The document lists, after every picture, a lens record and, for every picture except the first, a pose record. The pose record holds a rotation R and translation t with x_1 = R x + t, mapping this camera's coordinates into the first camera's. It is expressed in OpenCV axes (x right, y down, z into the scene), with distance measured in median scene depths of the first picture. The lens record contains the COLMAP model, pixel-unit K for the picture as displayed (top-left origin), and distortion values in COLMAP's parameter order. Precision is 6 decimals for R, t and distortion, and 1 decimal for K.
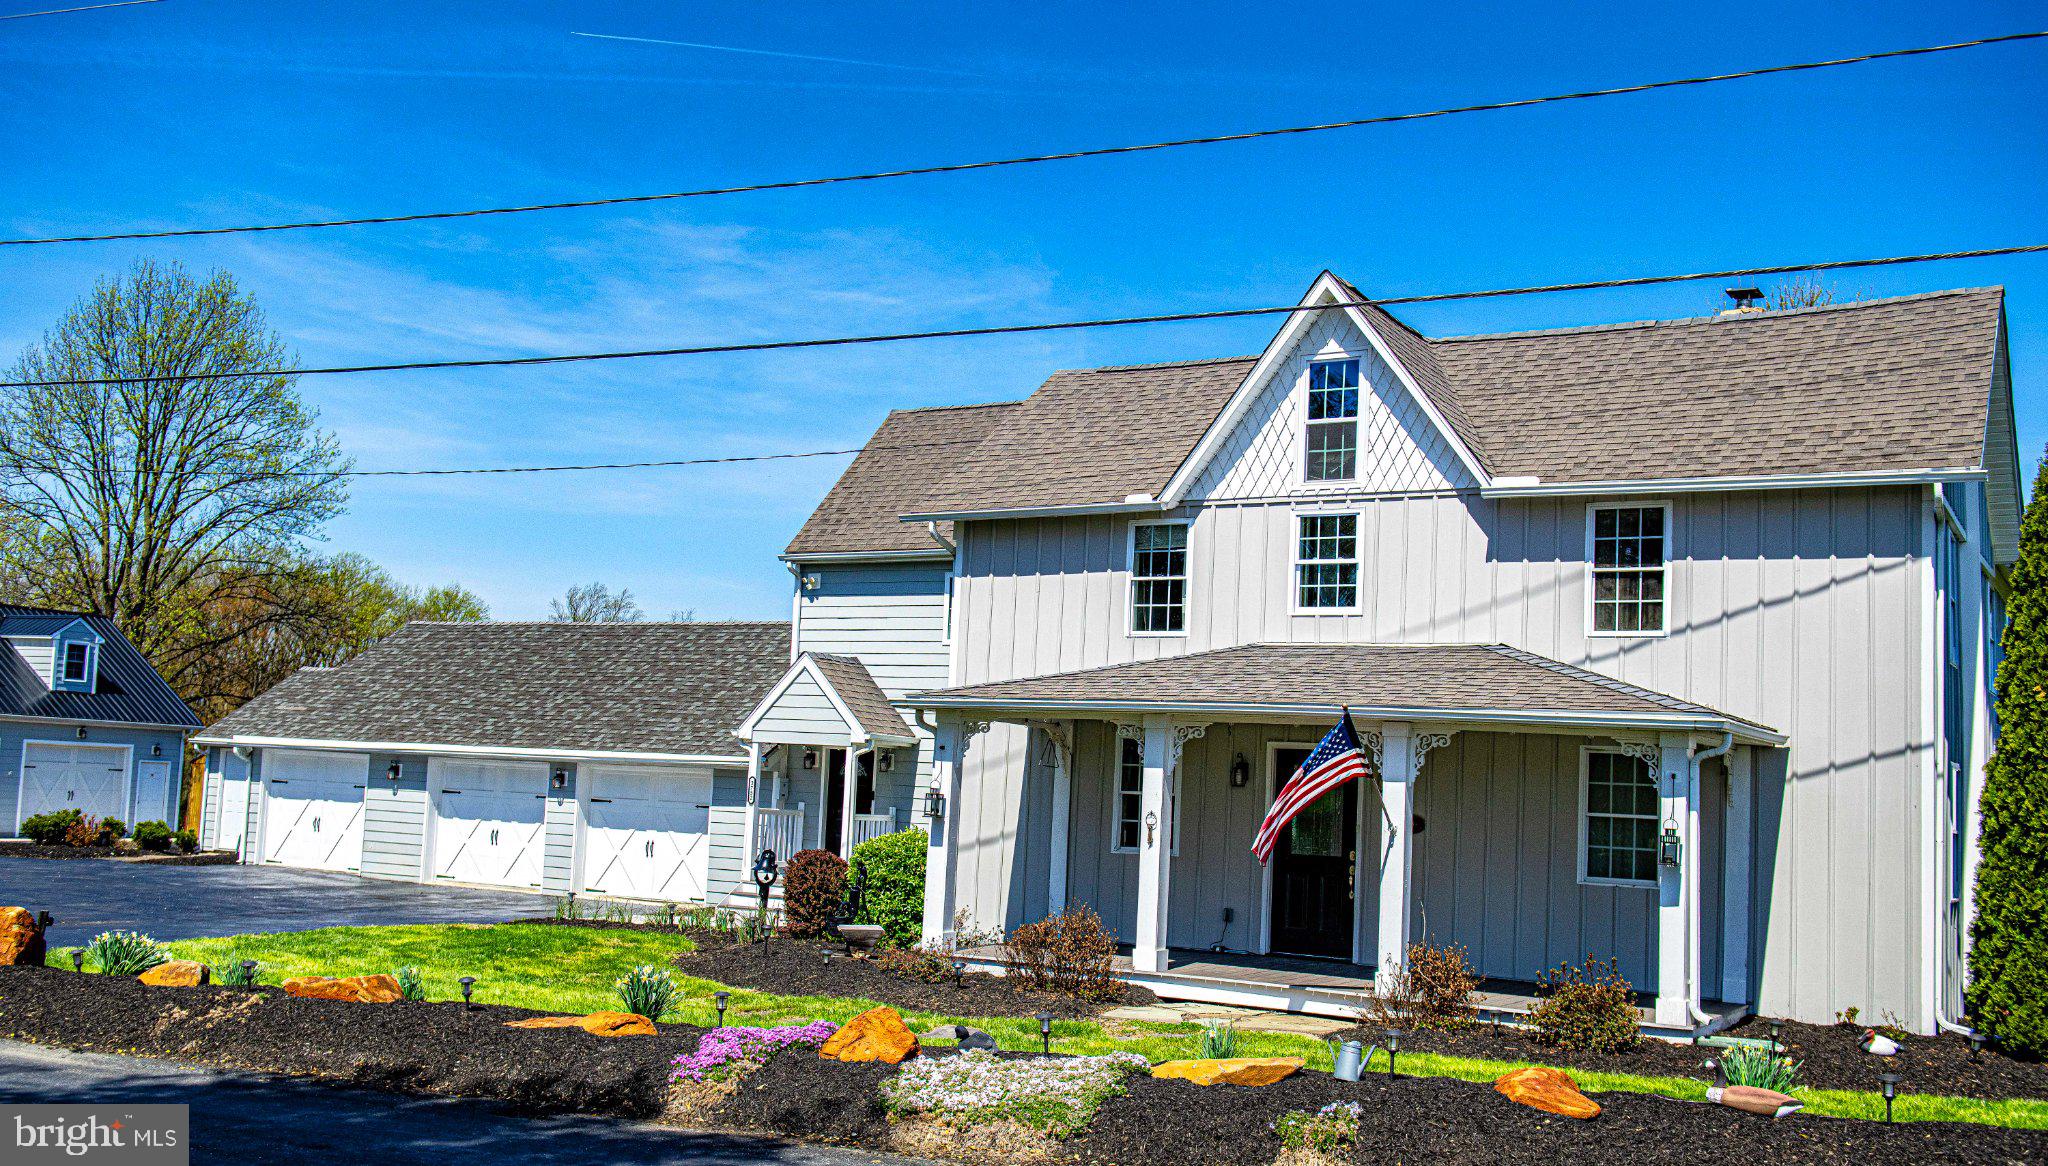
lens RADIAL K [[1871.4, 0, 1010.7], [0, 1871.4, 628.9], [0, 0, 1]] dist [-0.004864, 0.000000]
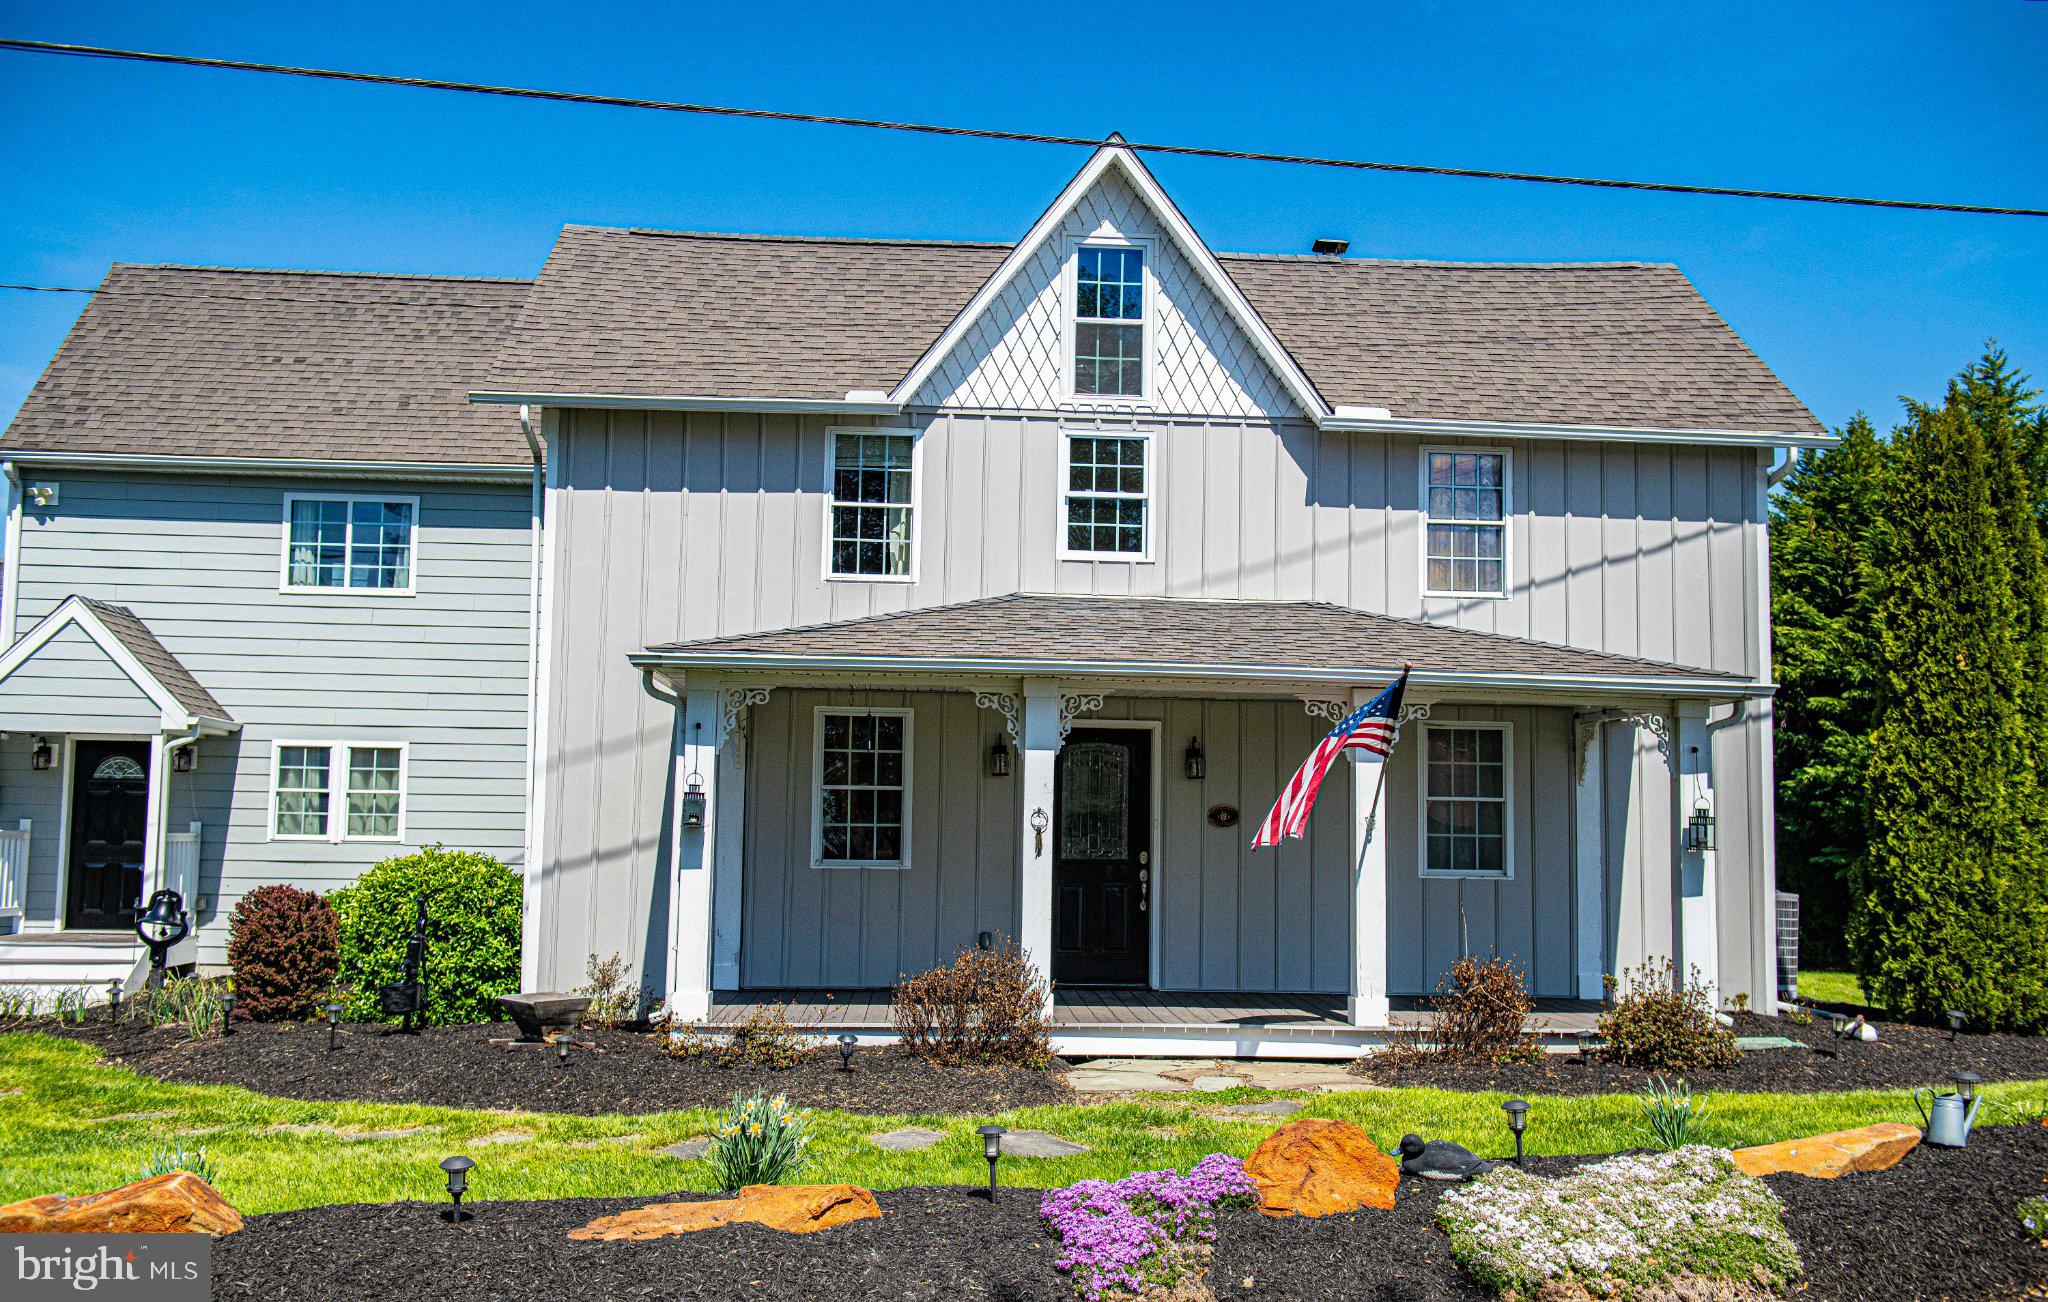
lens RADIAL K [[1927.3, 0, 1052.2], [0, 1927.3, 654.1], [0, 0, 1]] dist [0.008852, 0.000000]
pose [[0.814873, 0.018936, 0.579331, -0.323918], [-0.027911, 0.999589, 0.006586, 0.027247], [-0.578968, -0.021536, 0.815066, 0.328326]]
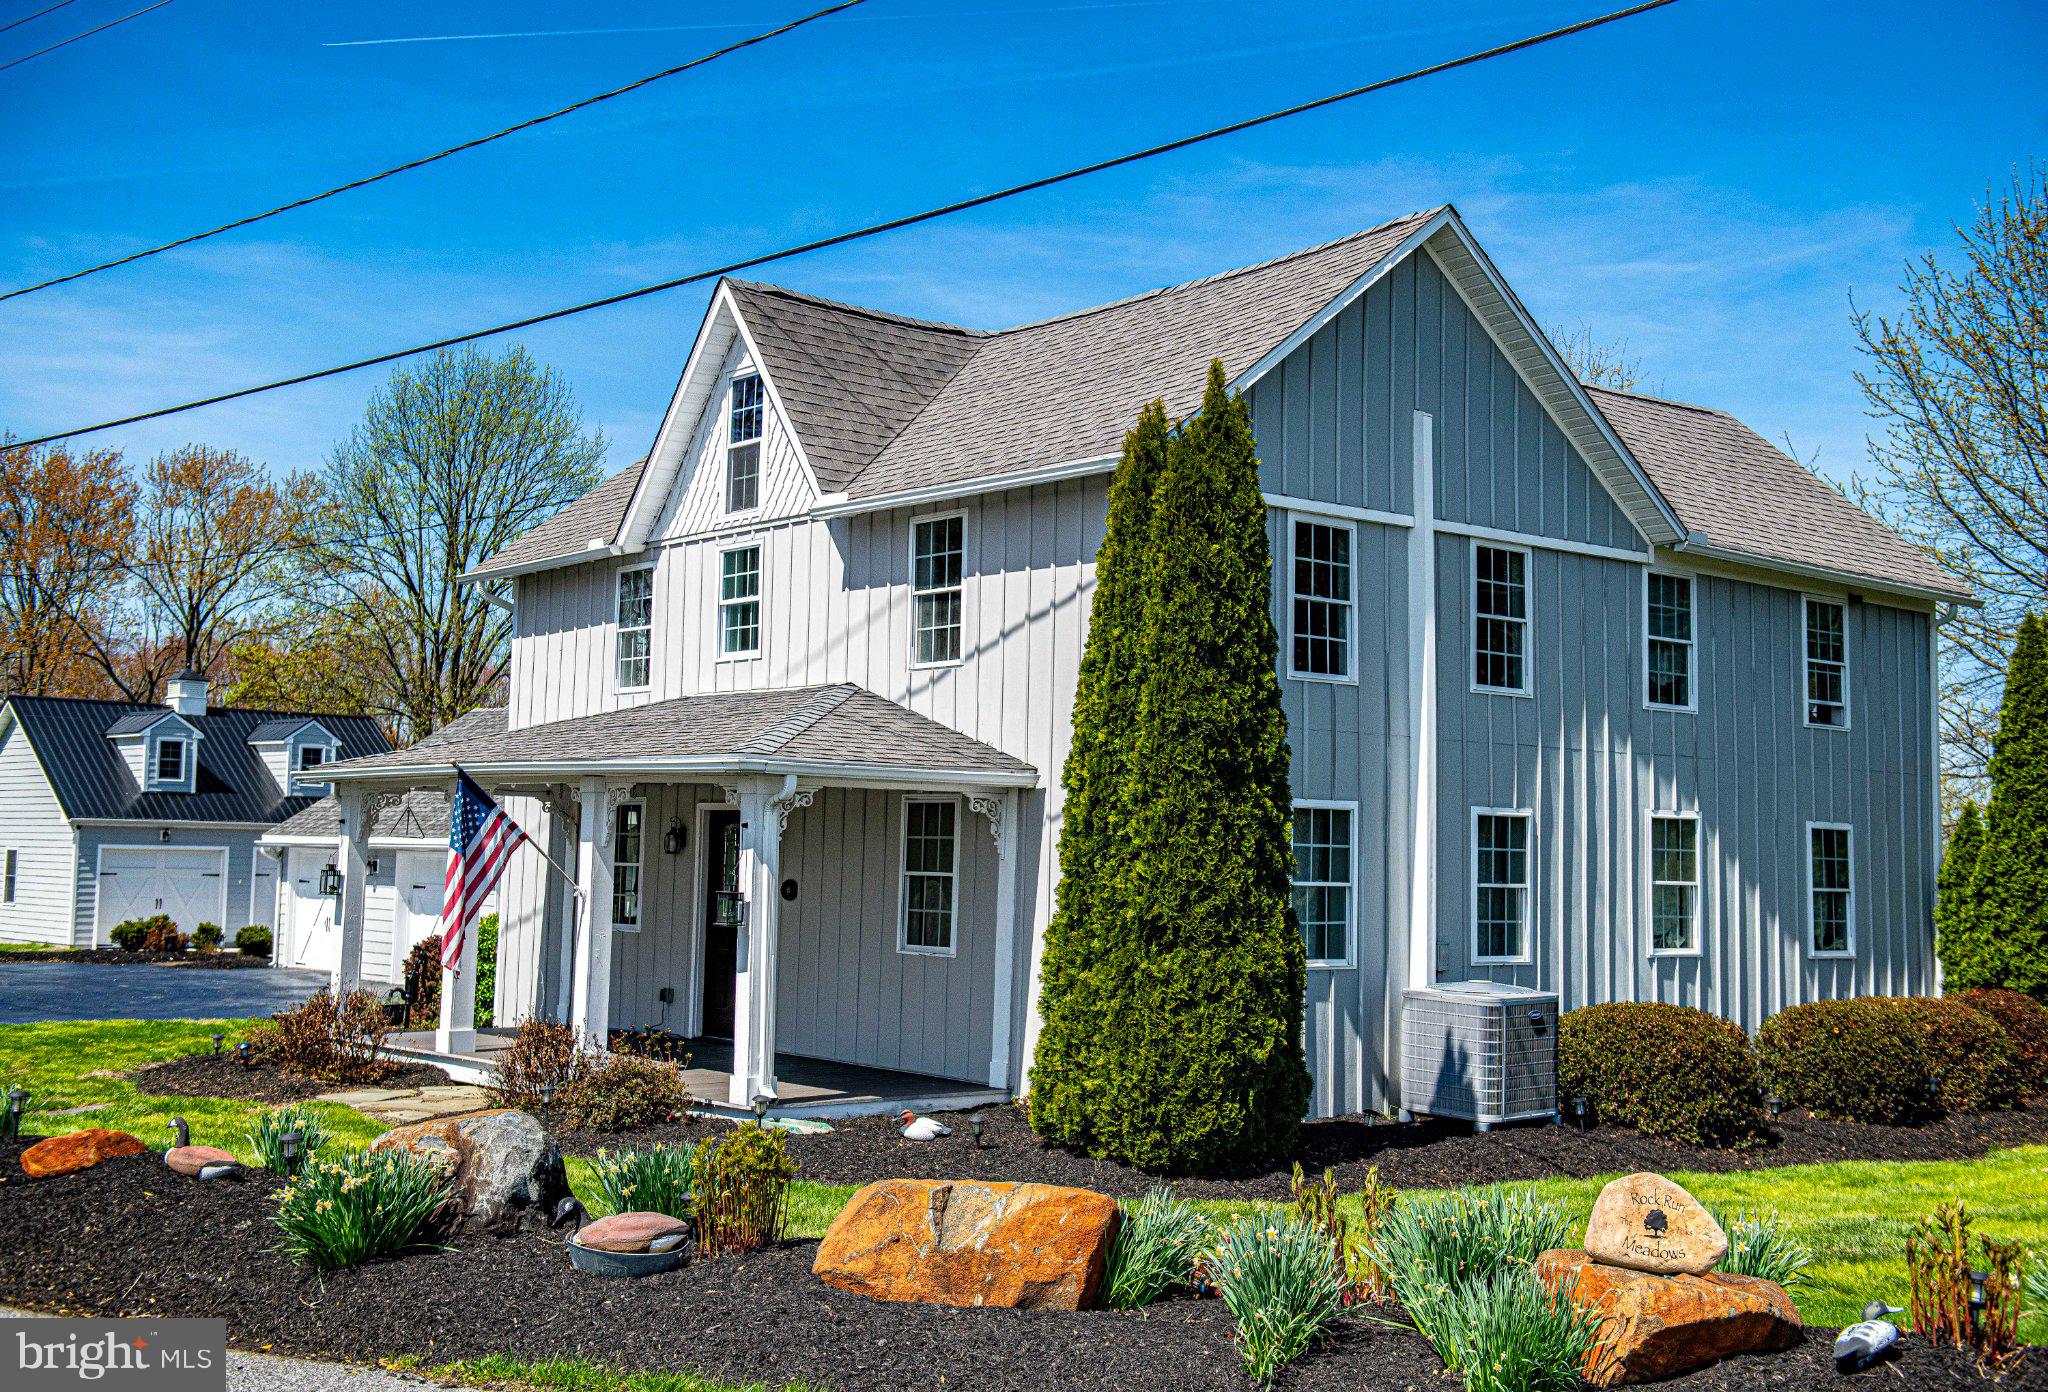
lens RADIAL K [[2233.3, 0, 1028.7], [0, 2233.3, 682.1], [0, 0, 1]] dist [0.066293, 0.000000]
pose [[0.945618, -0.050542, -0.321330, 0.631260], [0.048378, 0.998721, -0.014721, 0.025222], [0.321663, -0.001625, 0.946853, 0.026996]]
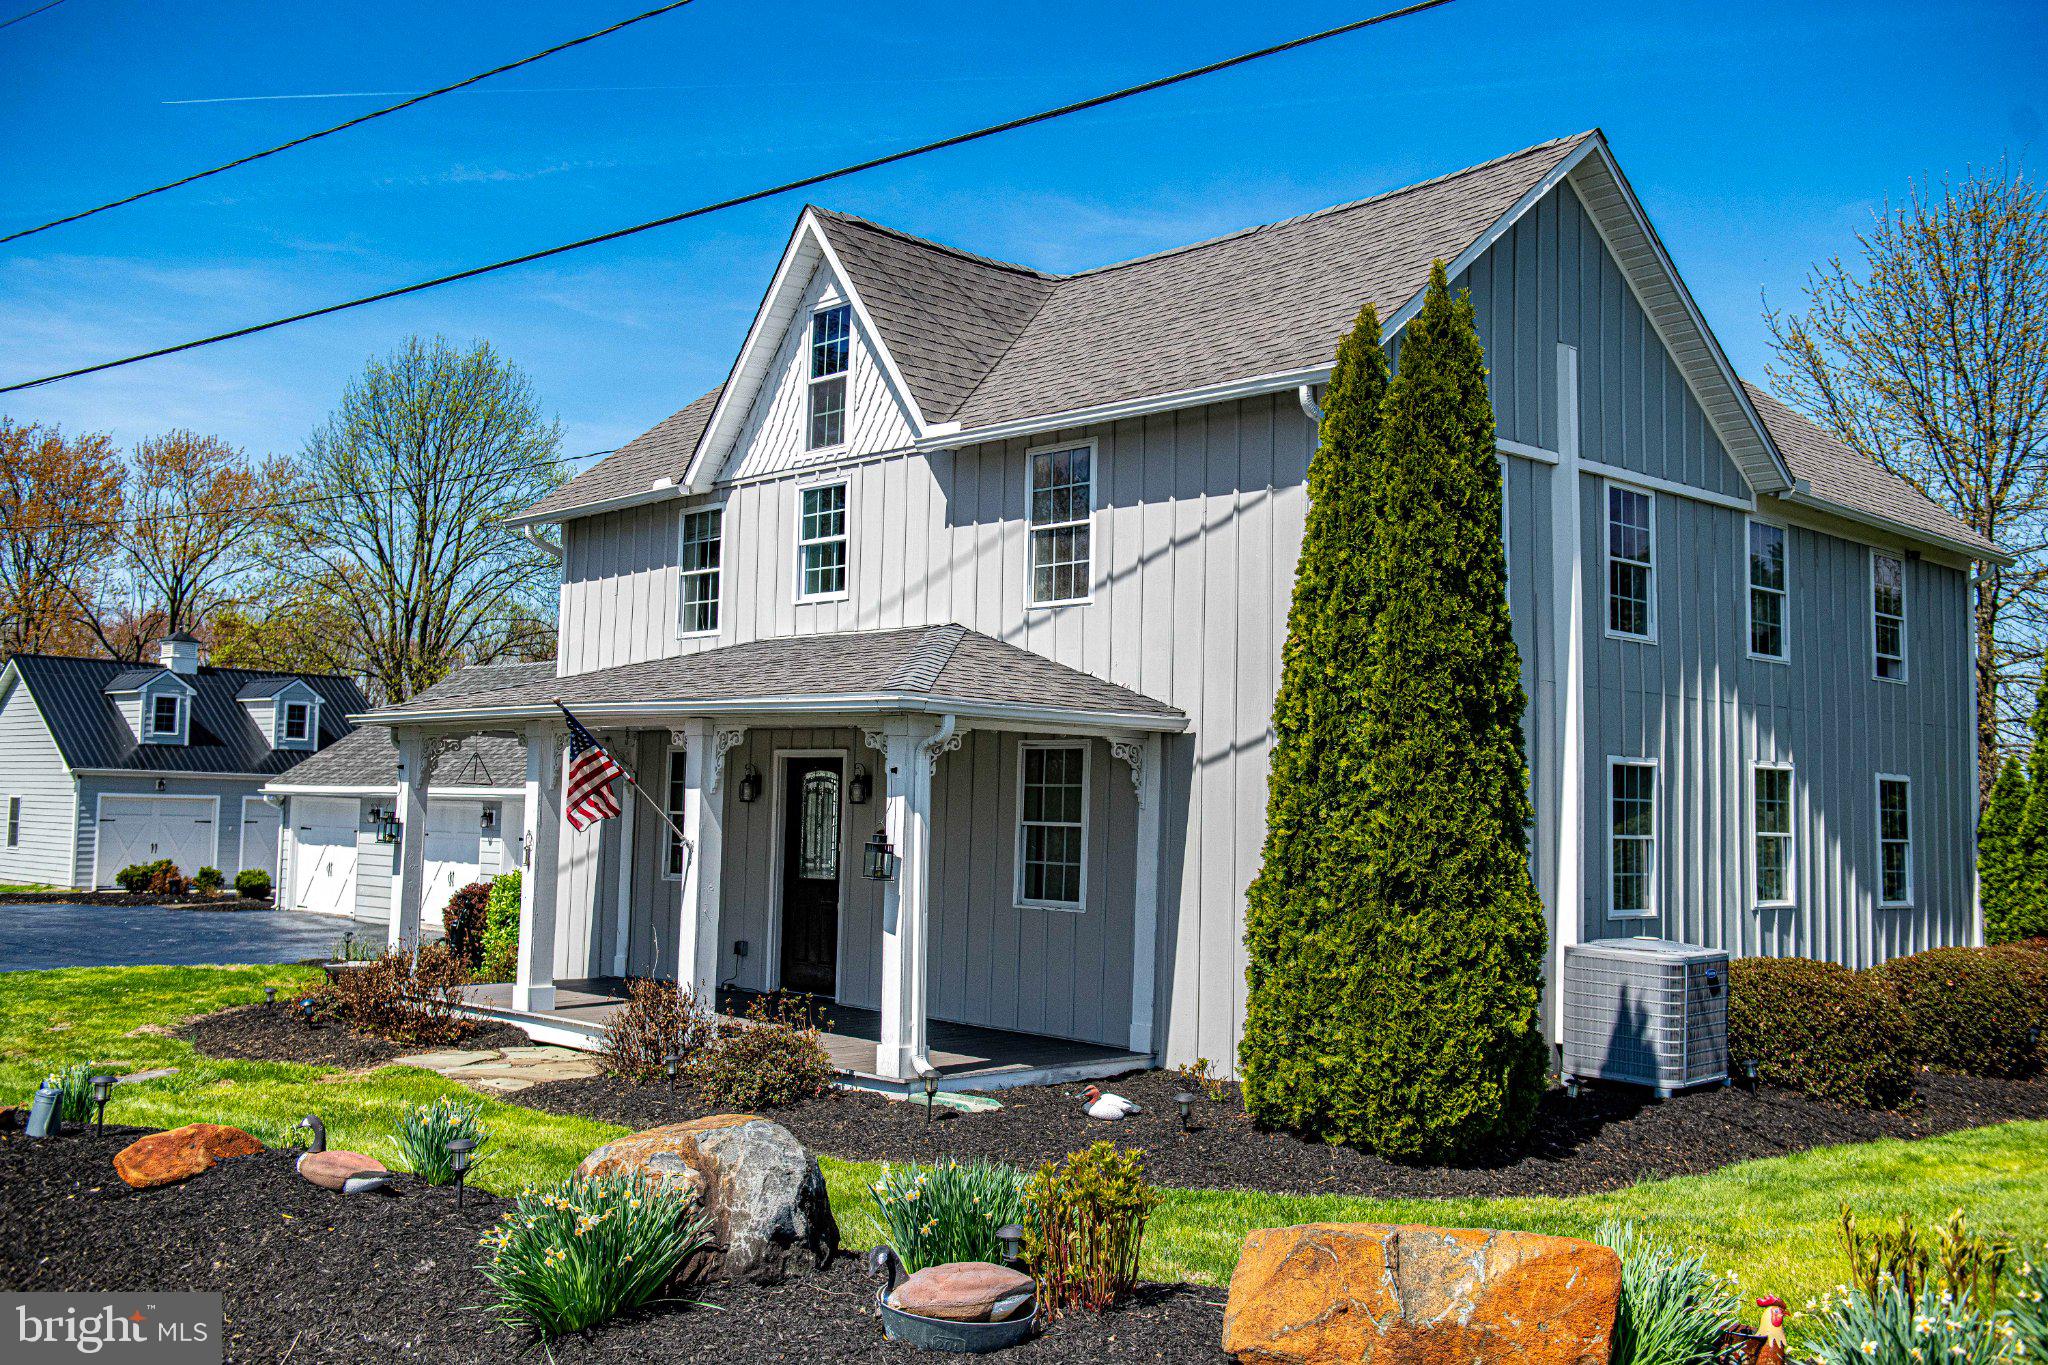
lens RADIAL K [[1921.8, 0, 1013.7], [0, 1921.8, 667.1], [0, 0, 1]] dist [0.021152, 0.000000]
pose [[0.963918, -0.042302, -0.262816, 0.476890], [0.041845, 0.999097, -0.007340, 0.032435], [0.262889, -0.003923, 0.964818, 0.159938]]
